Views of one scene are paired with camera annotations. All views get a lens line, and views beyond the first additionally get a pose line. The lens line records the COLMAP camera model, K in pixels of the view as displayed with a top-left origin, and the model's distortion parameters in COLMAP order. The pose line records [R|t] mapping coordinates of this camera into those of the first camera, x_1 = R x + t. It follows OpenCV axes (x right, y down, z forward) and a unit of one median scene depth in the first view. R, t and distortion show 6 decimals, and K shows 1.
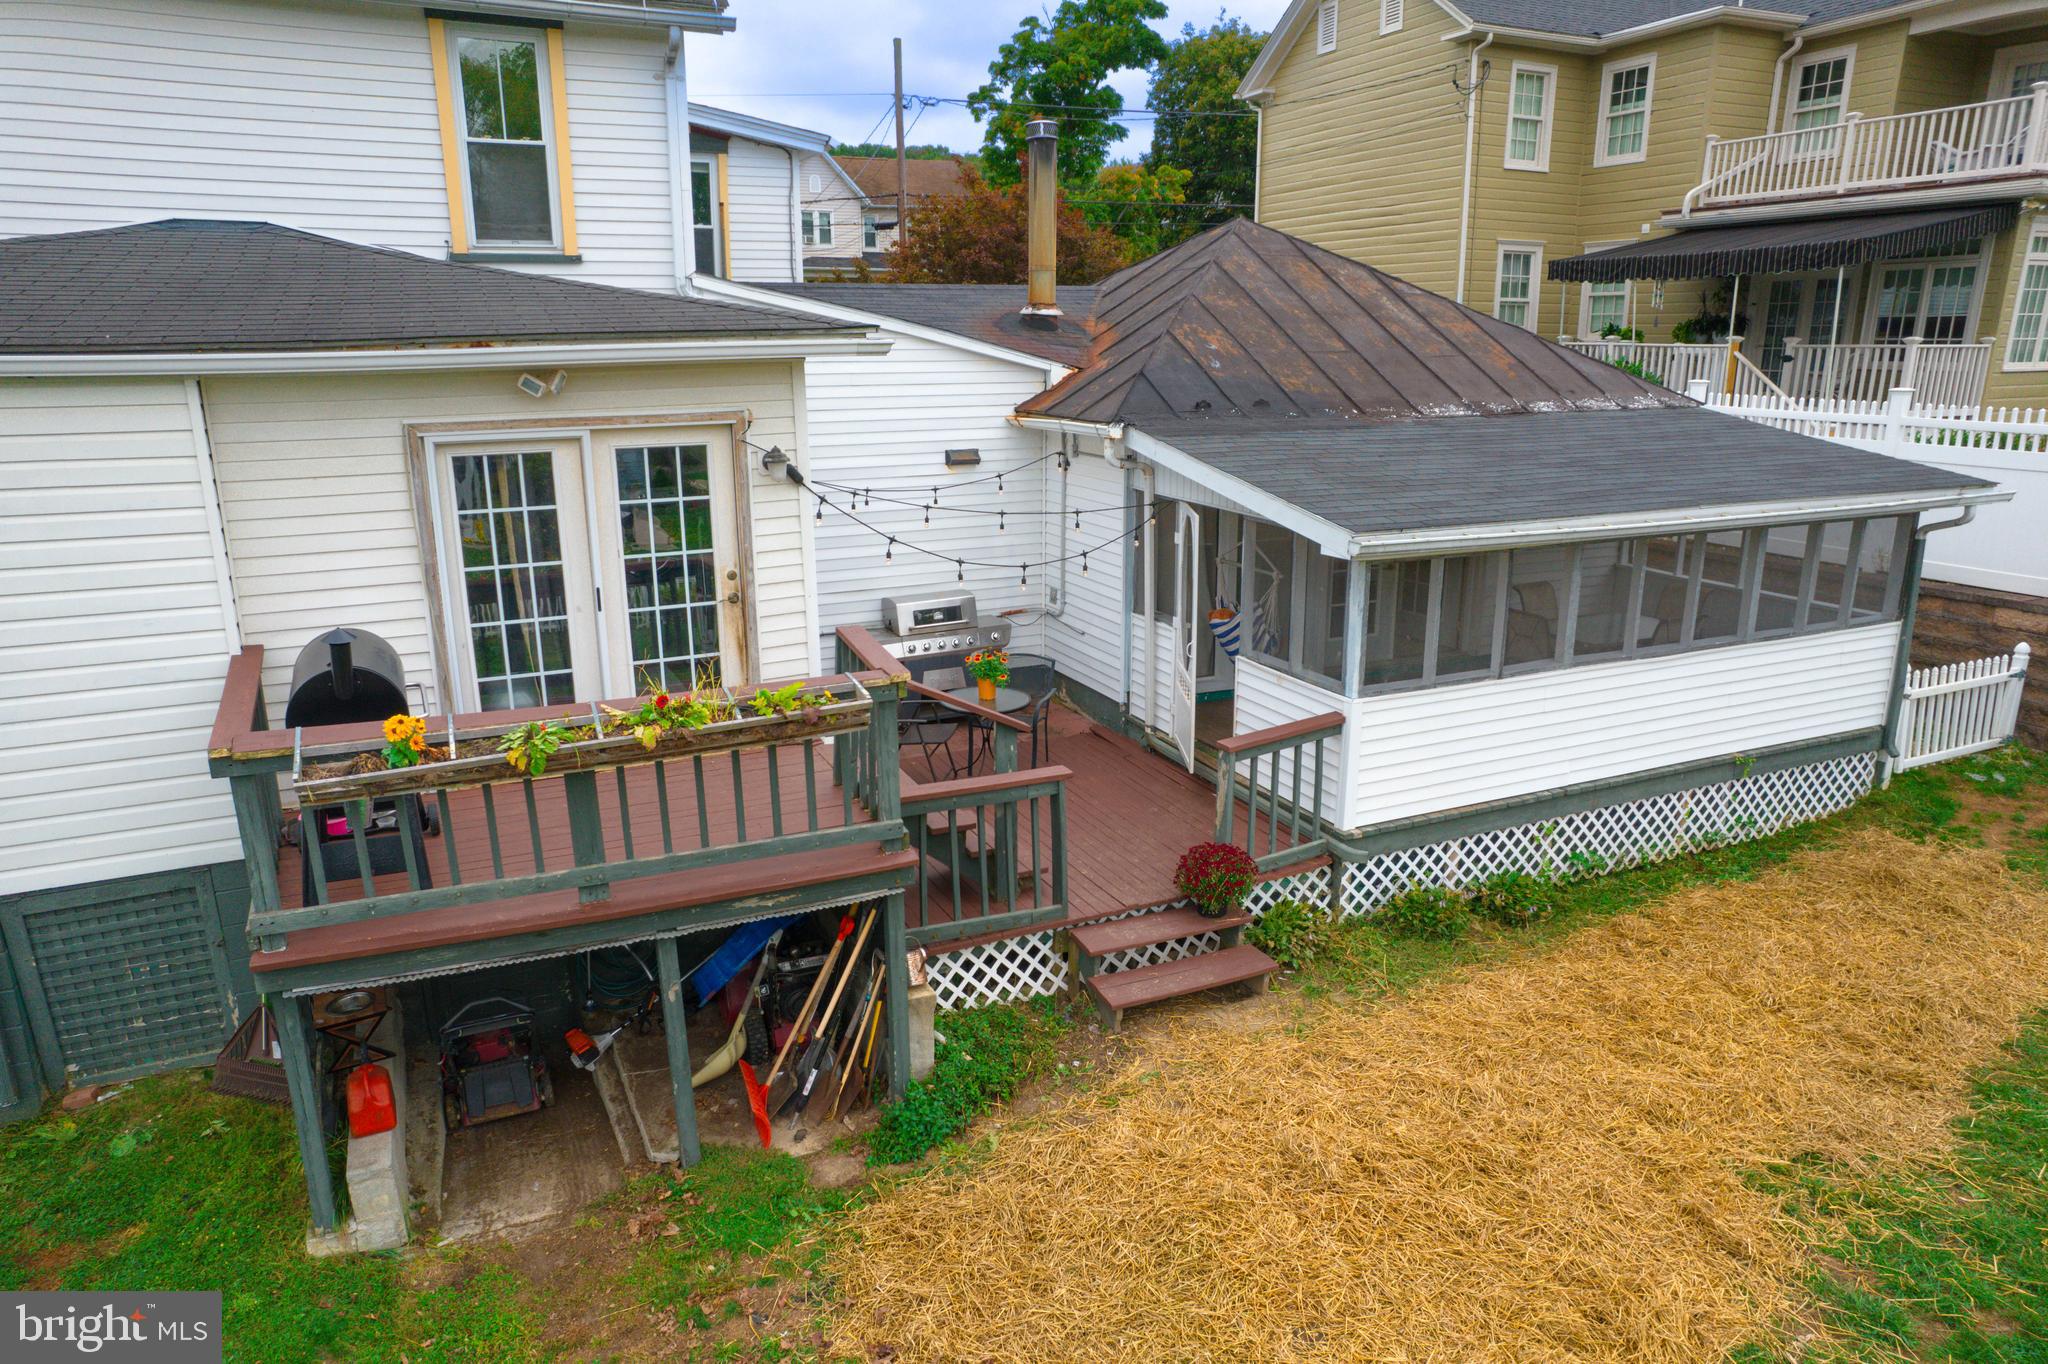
lens RADIAL K [[1307.5, 0, 1028.0], [0, 1307.5, 685.4], [0, 0, 1]] dist [-0.074876, 0.069073]
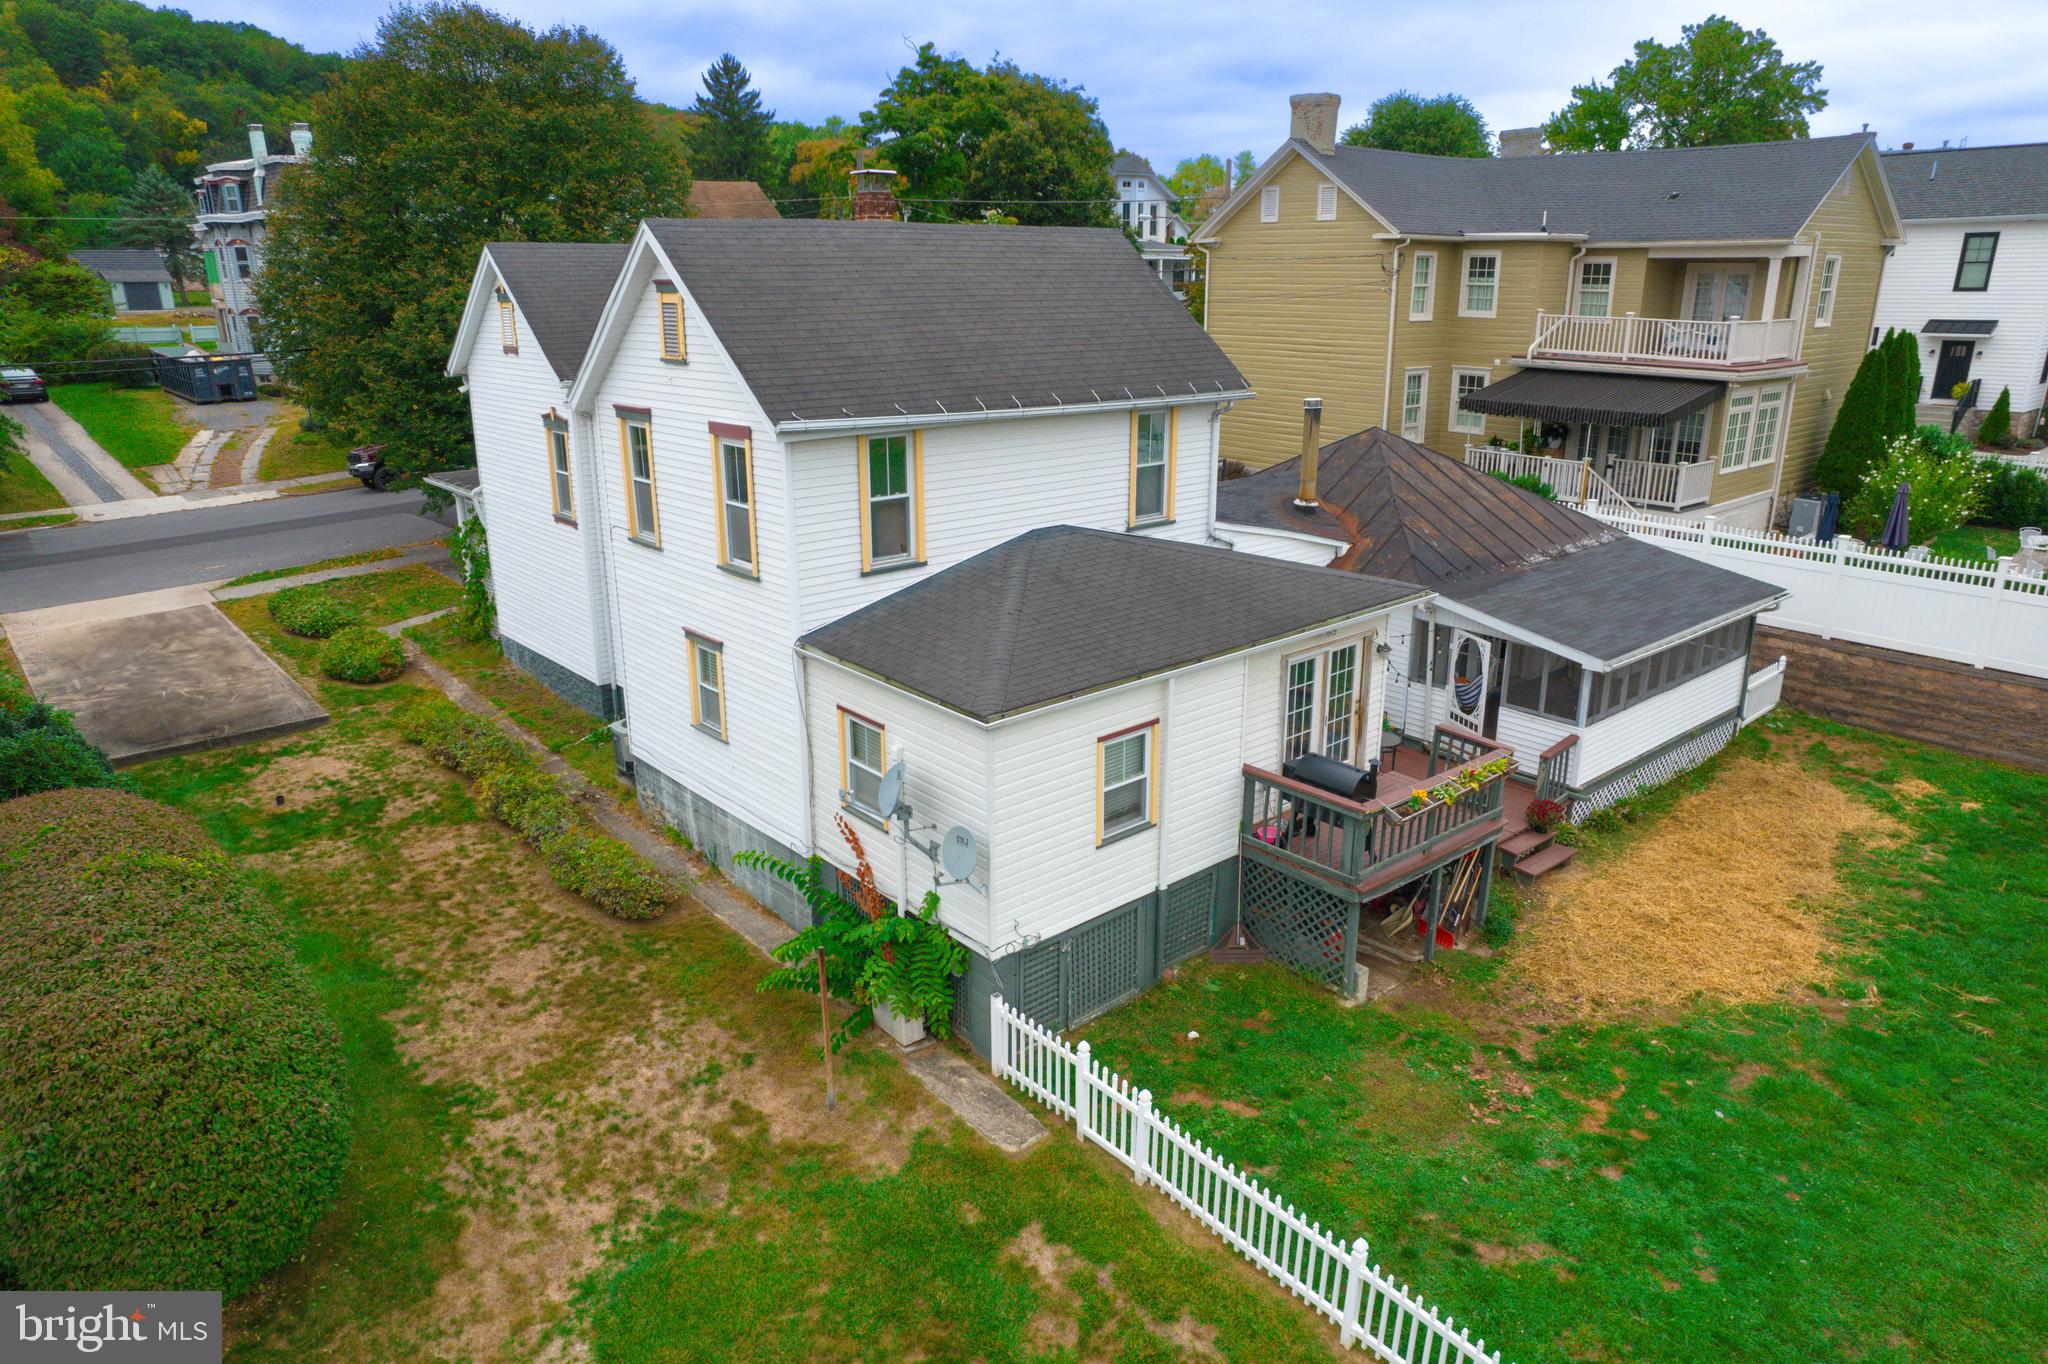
lens RADIAL K [[1307.5, 0, 1028.0], [0, 1307.5, 685.4], [0, 0, 1]] dist [-0.074876, 0.069073]
pose [[0.962033, -0.083212, 0.259938, -1.099885], [0.071422, 0.995956, 0.054493, -0.224444], [-0.263422, -0.033859, 0.964086, -0.778938]]
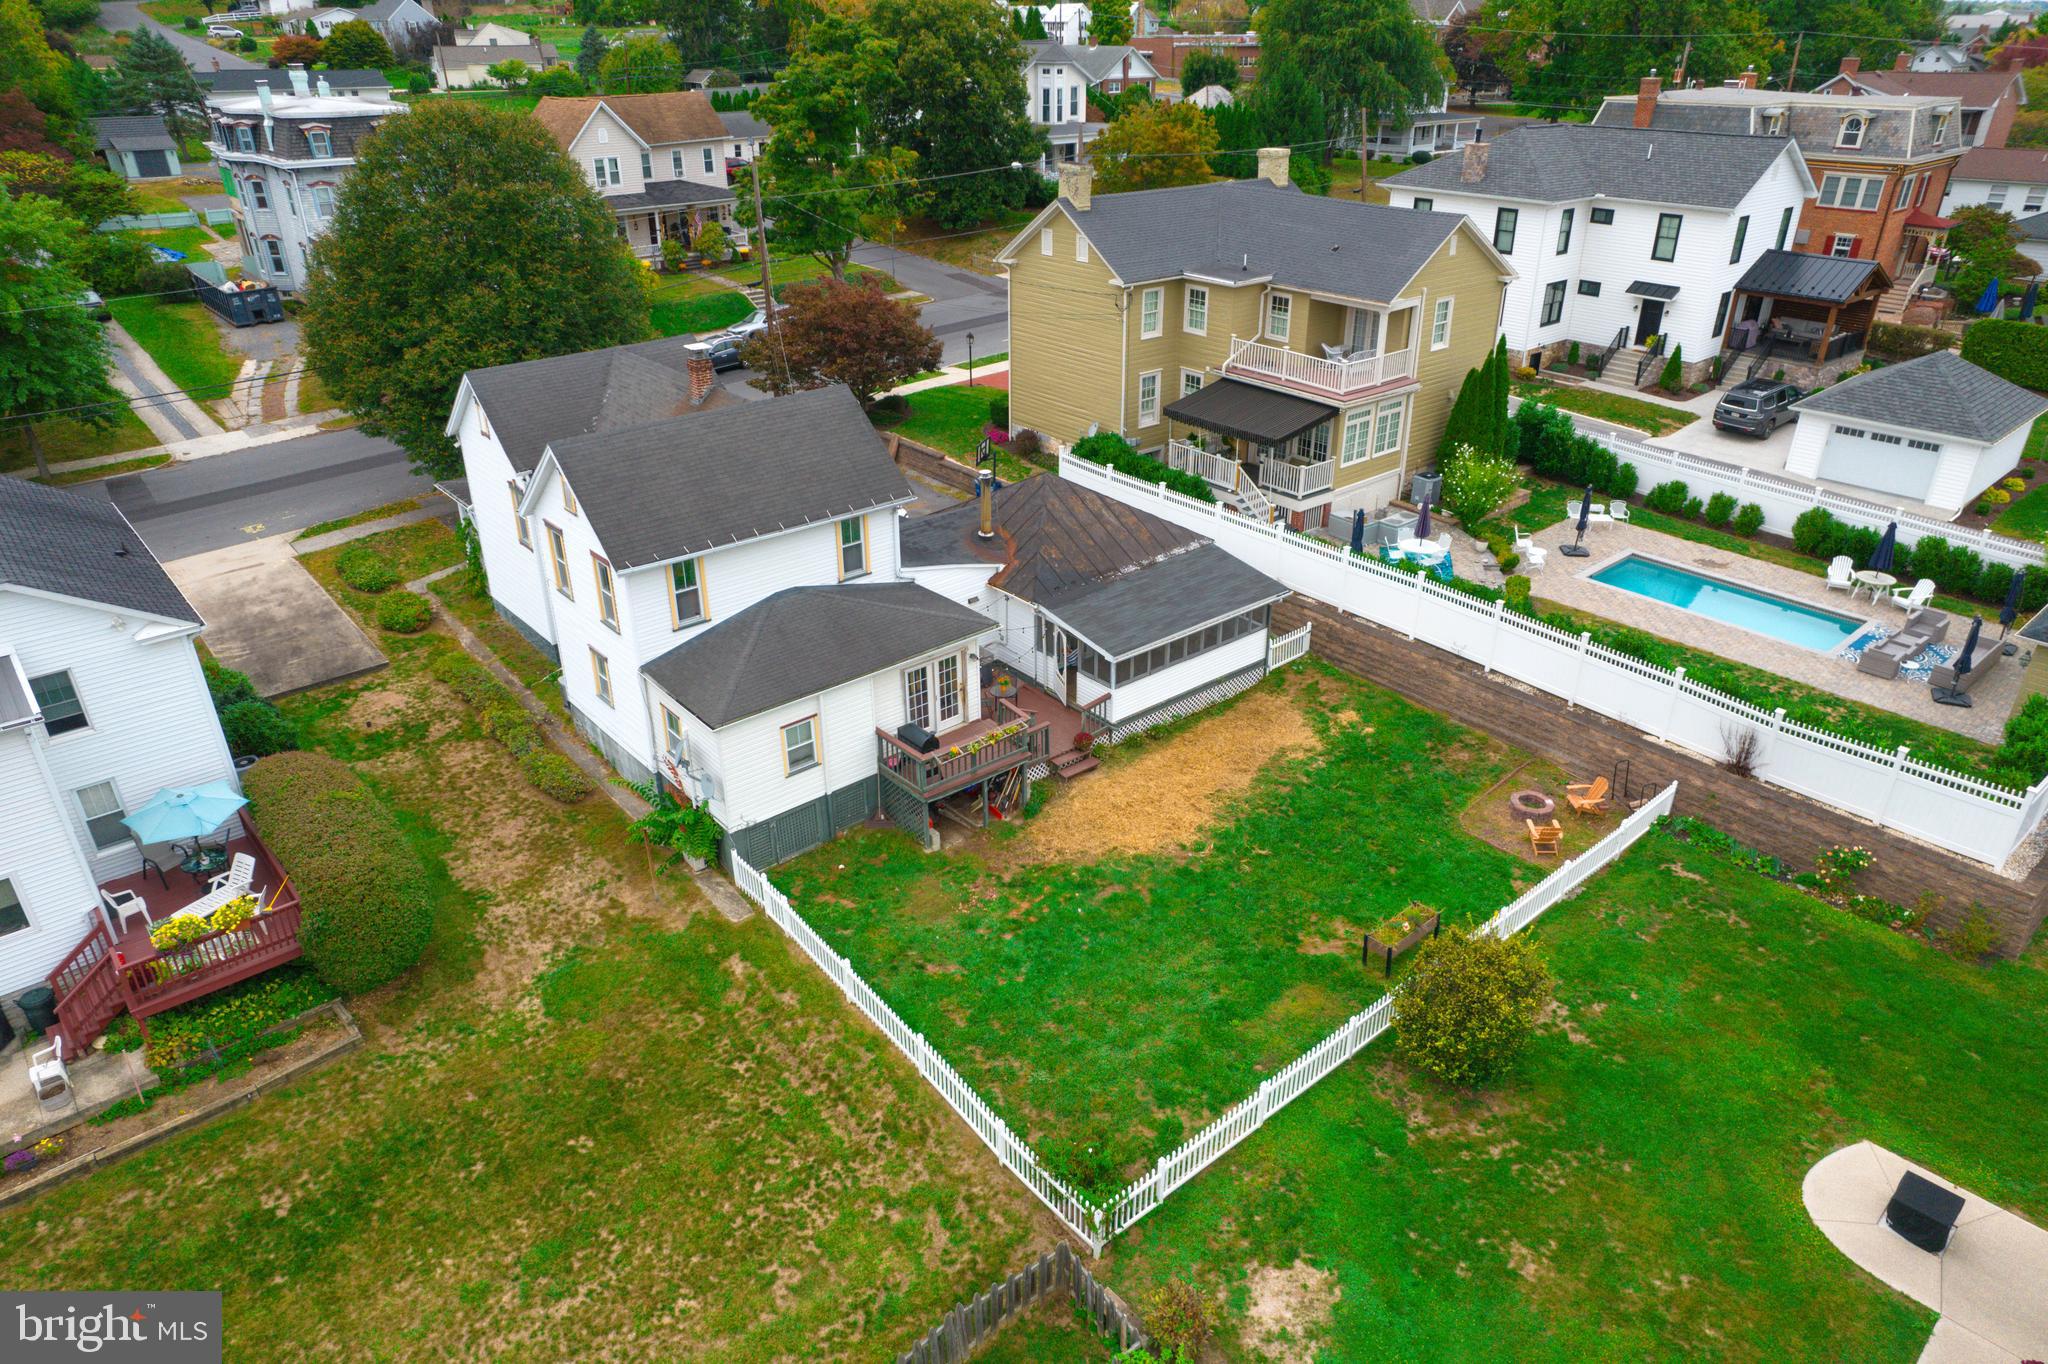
lens RADIAL K [[1304.6, 0, 1024.0], [0, 1304.6, 682.0], [0, 0, 1]] dist [-0.064679, 0.062913]
pose [[0.965433, -0.120346, 0.231207, -0.793922], [0.069496, 0.973769, 0.216667, -0.772693], [-0.251218, -0.193110, 0.948472, -2.292811]]
